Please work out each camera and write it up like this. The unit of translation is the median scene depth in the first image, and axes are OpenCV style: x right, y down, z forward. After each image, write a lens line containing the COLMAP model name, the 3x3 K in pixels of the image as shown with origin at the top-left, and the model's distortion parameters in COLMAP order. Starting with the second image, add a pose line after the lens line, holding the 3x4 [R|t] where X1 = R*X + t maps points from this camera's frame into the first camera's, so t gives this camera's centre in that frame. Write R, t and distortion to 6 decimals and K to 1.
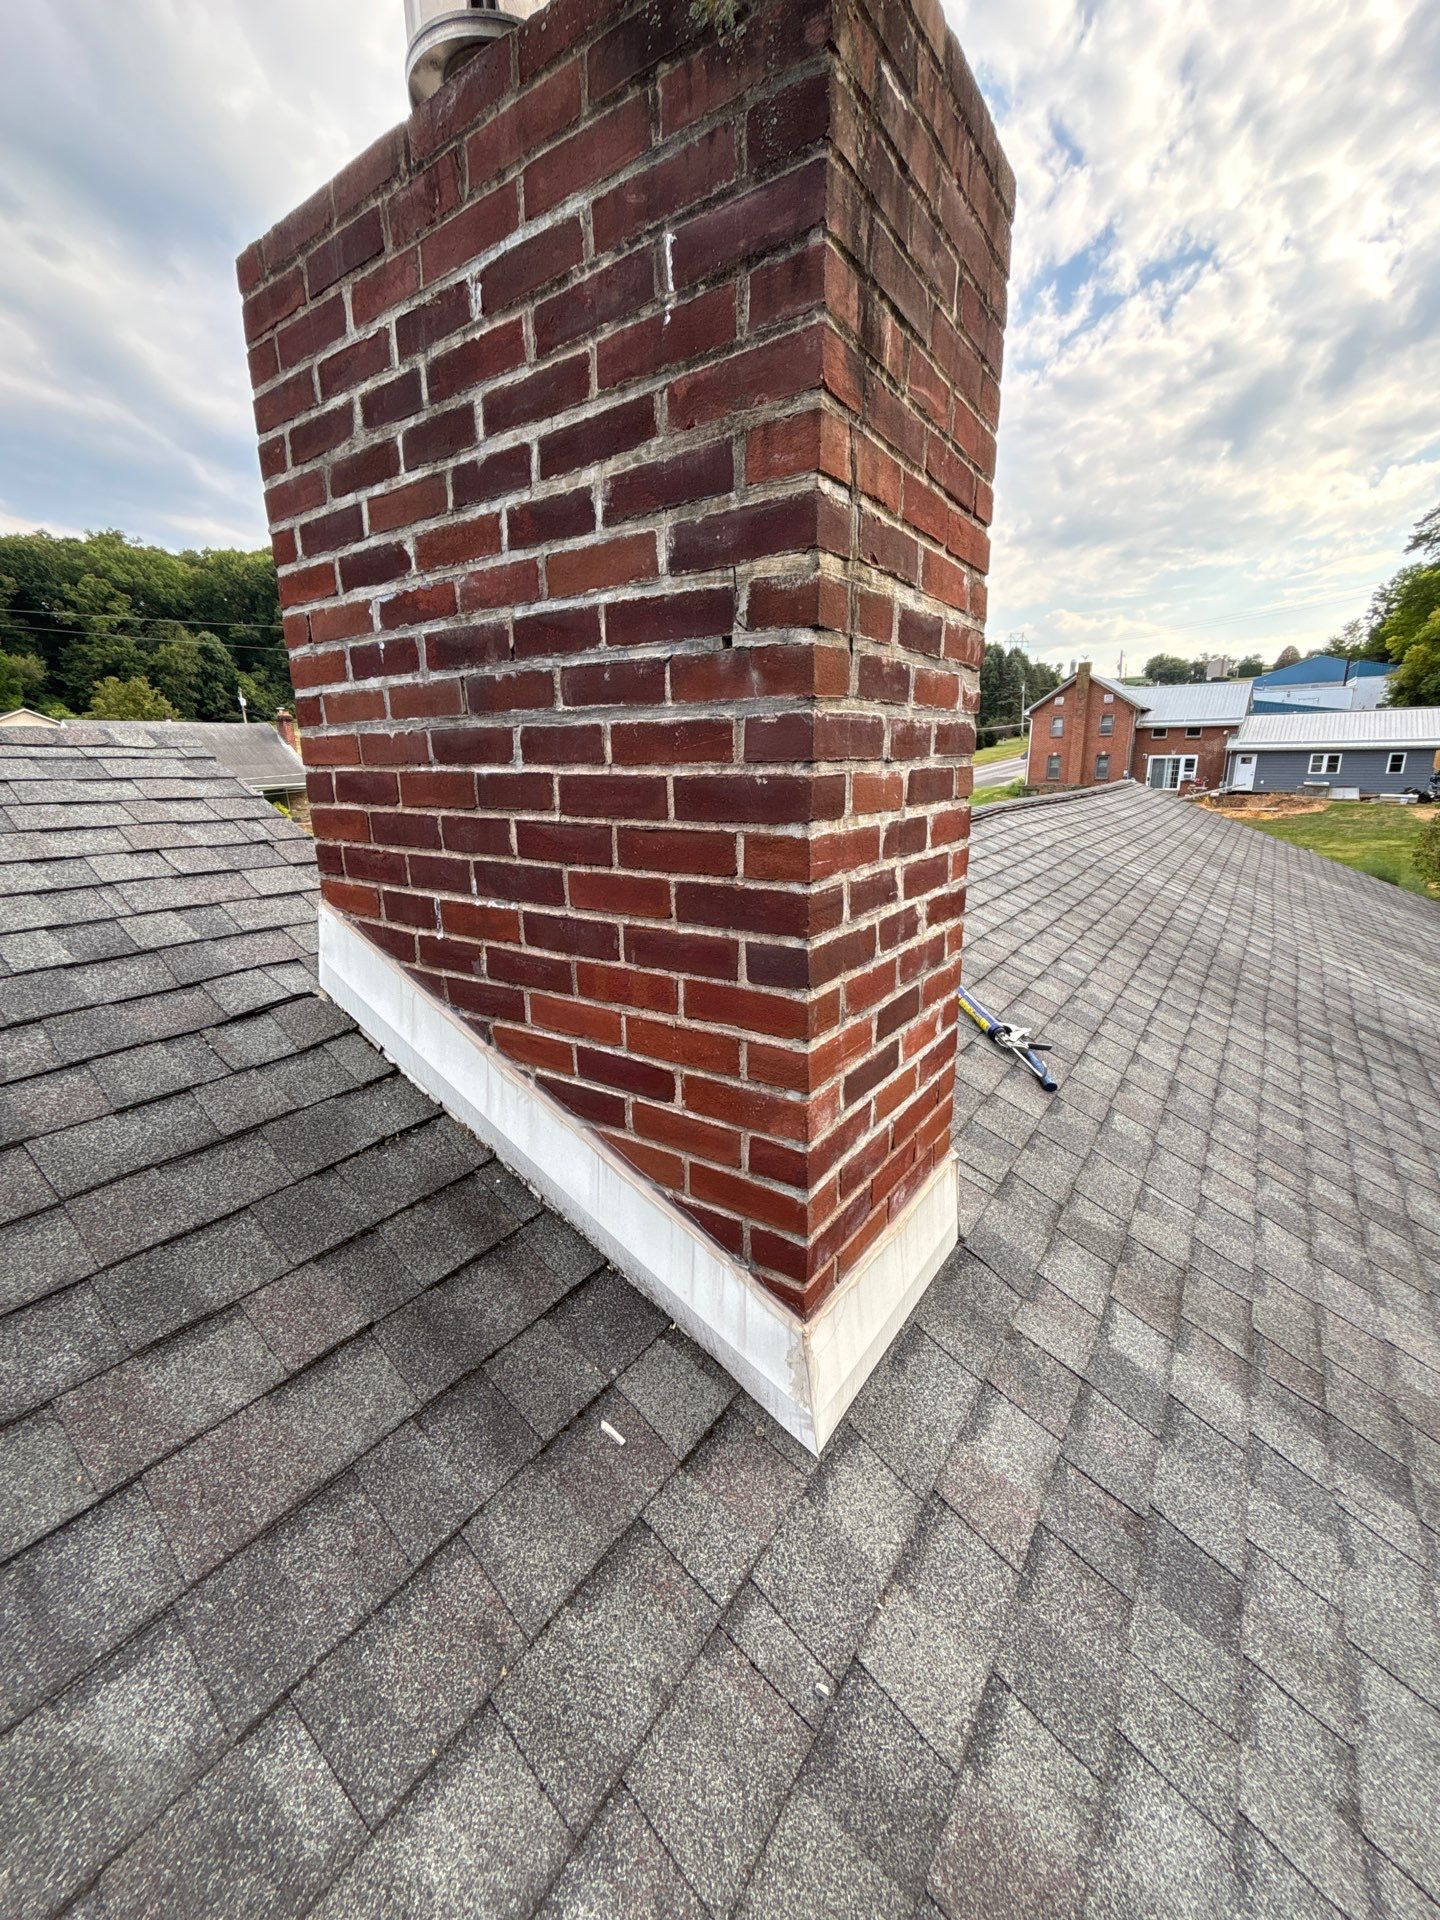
lens RADIAL K [[781.8, 0, 723.7], [0, 781.8, 957.0], [0, 0, 1]] dist [0.000385, -0.000148]
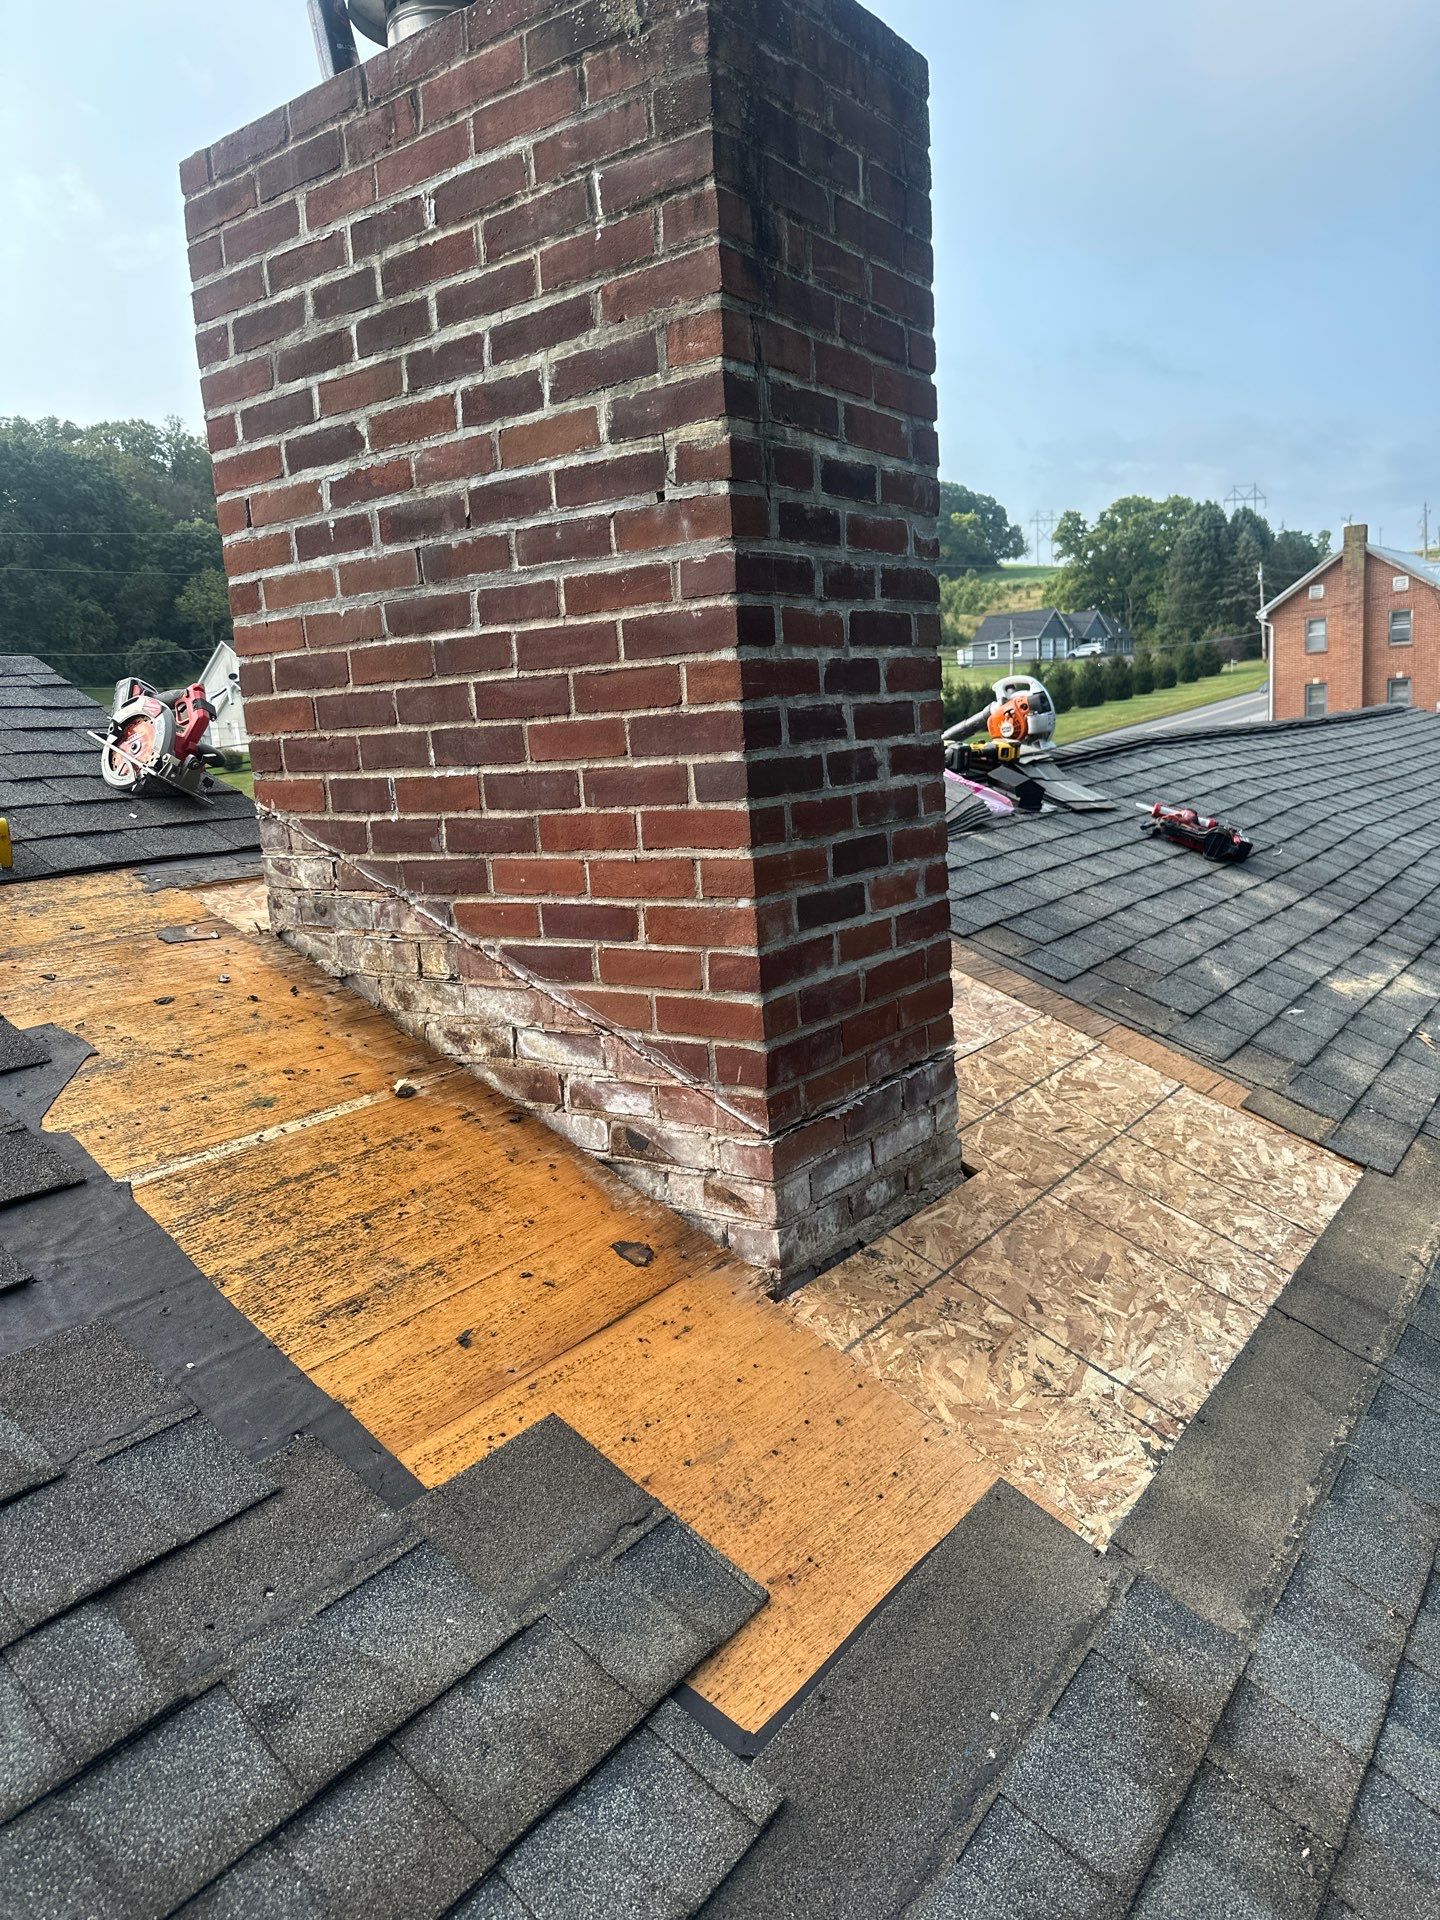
lens RADIAL K [[1346.0, 0, 720.0], [0, 1346.0, 960.0], [0, 0, 1]] dist [0.088287, -0.141279]
pose [[0.998474, -0.046050, -0.030484, 0.099559], [0.043603, 0.996110, -0.076576, 0.361482], [0.033892, 0.075130, 0.996598, -0.783406]]
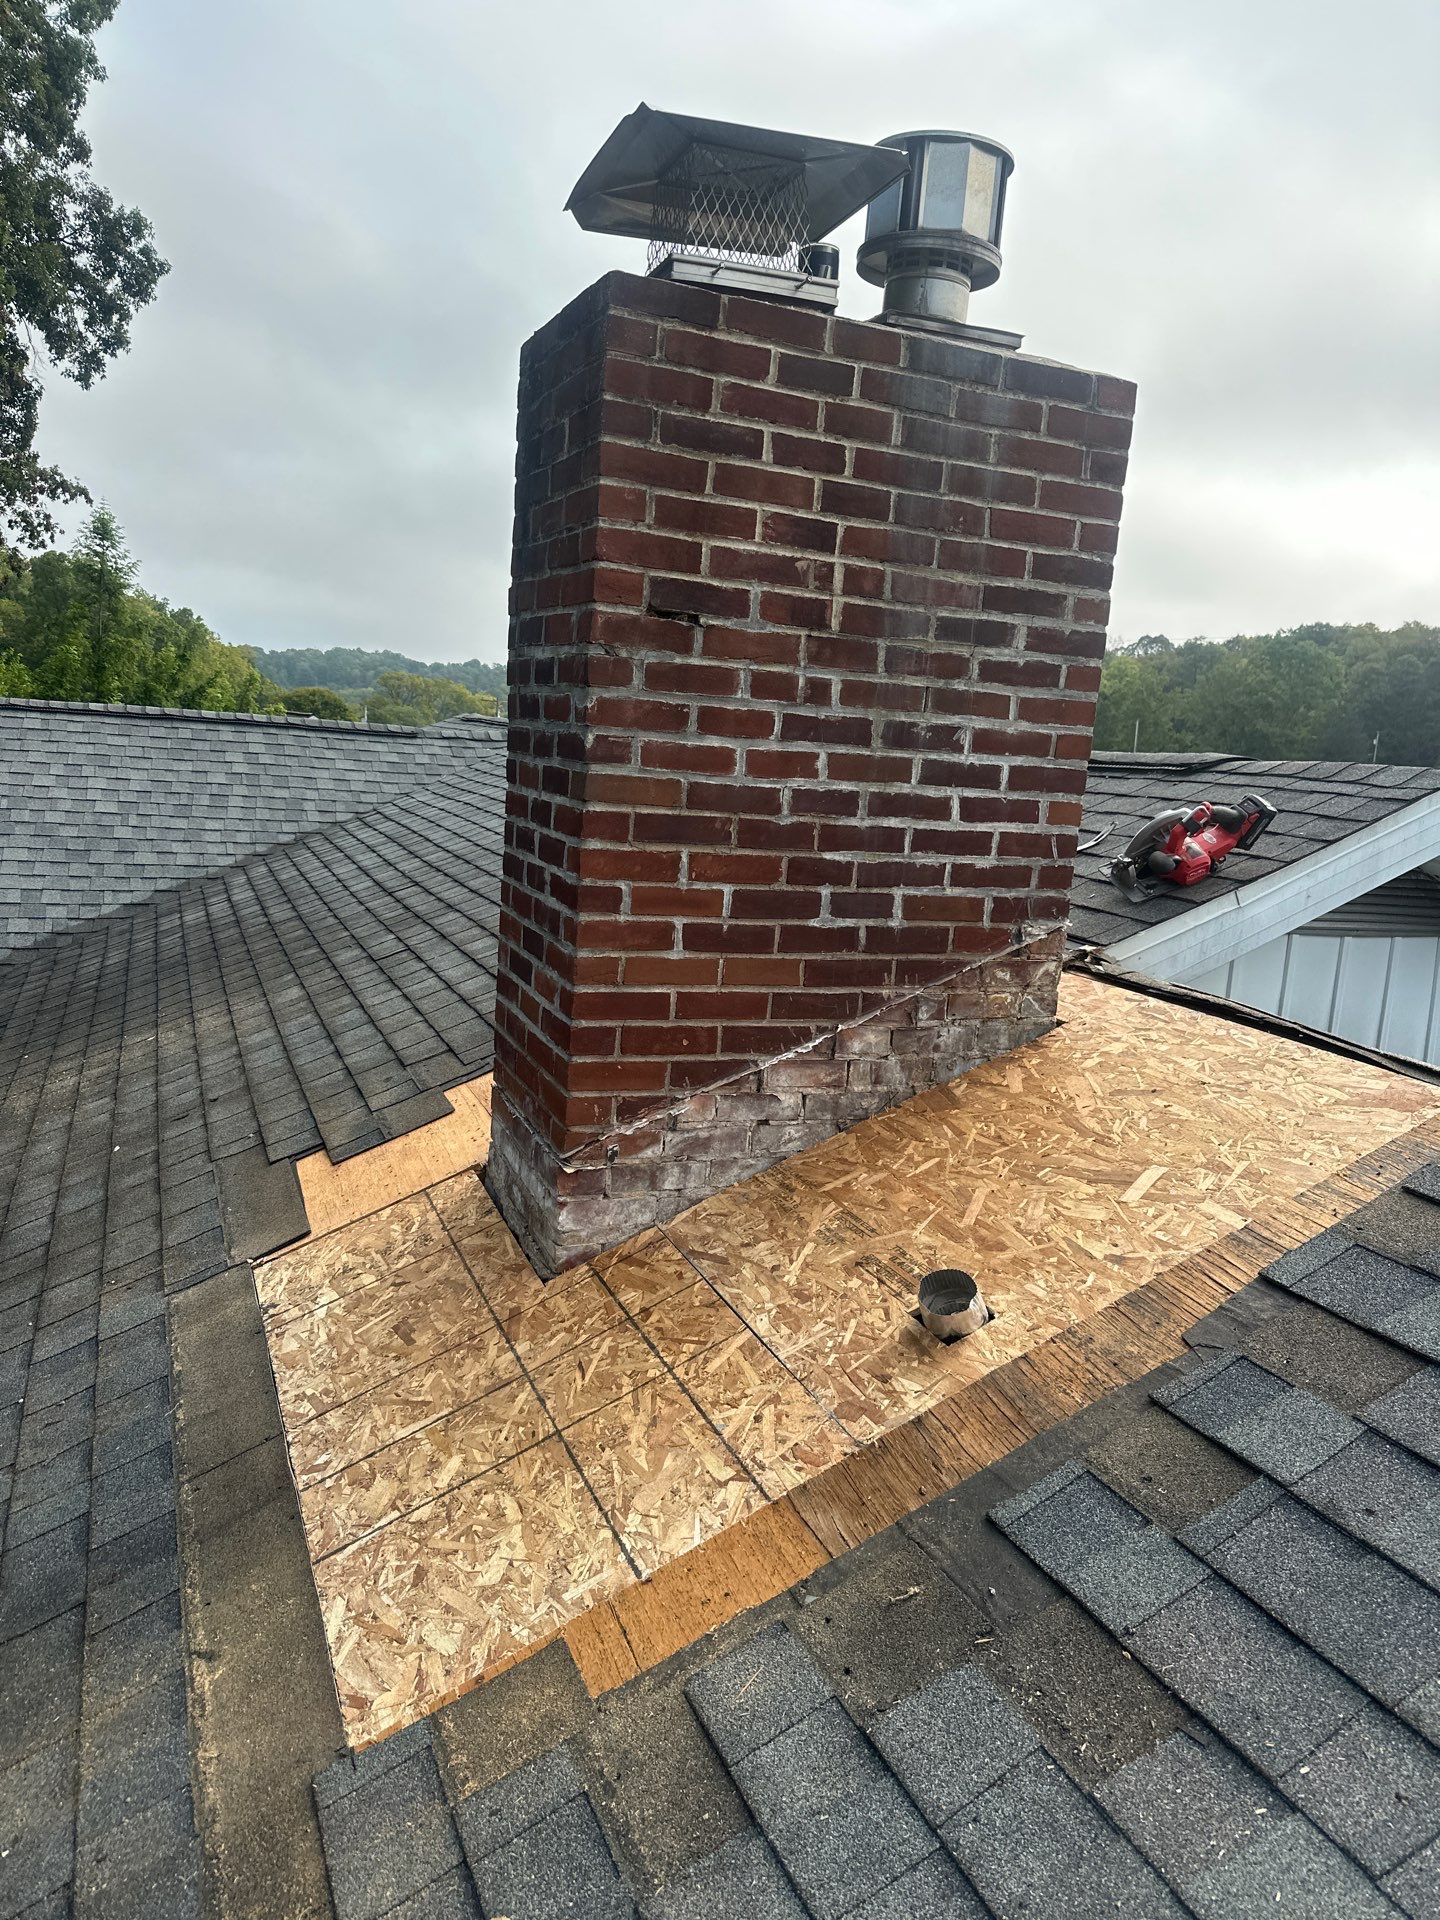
lens RADIAL K [[1332.1, 0, 716.4], [0, 1332.1, 958.6], [0, 0, 1]] dist [0.172228, -0.354325]
pose [[-0.537701, 0.111189, -0.835772, 2.165318], [-0.273801, 0.914515, 0.297817, -0.738151], [0.797440, 0.388971, -0.461292, 2.543119]]
